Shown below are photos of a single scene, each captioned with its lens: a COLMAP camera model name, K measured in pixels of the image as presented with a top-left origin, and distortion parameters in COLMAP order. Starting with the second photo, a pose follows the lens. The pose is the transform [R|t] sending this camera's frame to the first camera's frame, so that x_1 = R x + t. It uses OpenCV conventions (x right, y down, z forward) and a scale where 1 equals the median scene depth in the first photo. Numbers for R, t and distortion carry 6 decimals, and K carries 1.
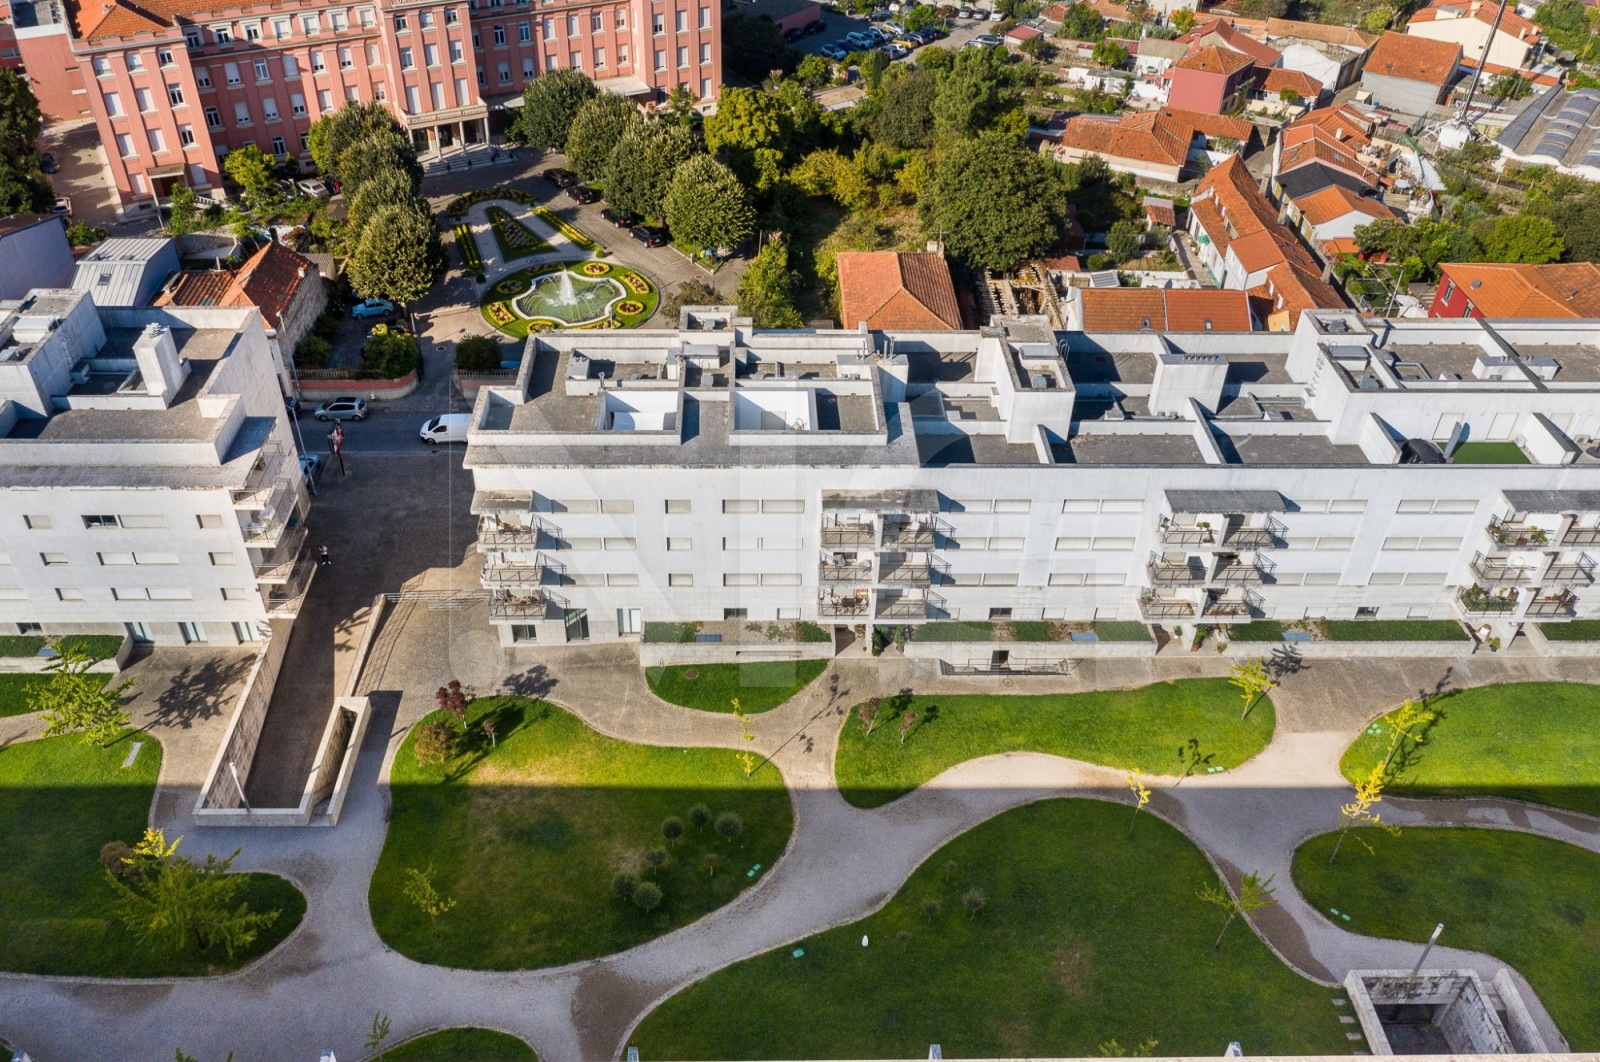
lens RADIAL K [[1280.7, 0, 767.4], [0, 1280.7, 527.2], [0, 0, 1]] dist [-0.000967, -0.002262]
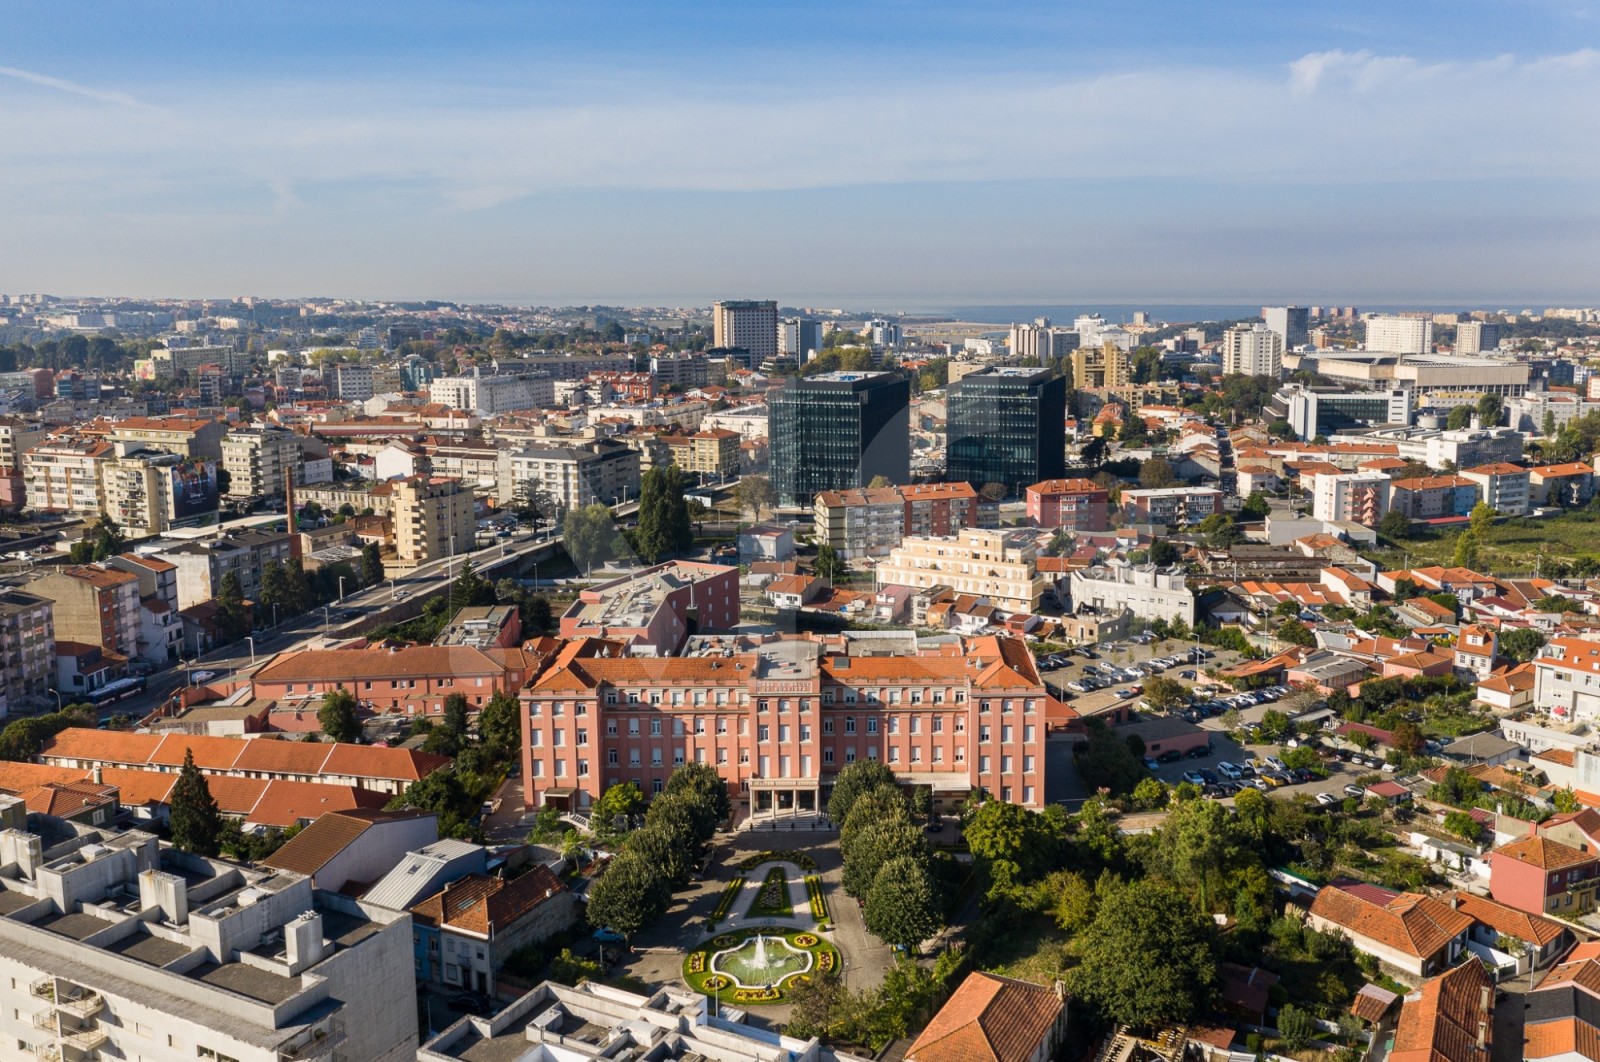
lens RADIAL K [[1332.0, 0, 926.3], [0, 1332.0, 434.2], [0, 0, 1]] dist [-0.003948, -0.005113]
pose [[0.900026, 0.042916, -0.433718, 0.407569], [-0.264481, 0.844744, -0.465249, -0.058881], [0.346414, 0.533447, 0.771642, -0.081215]]
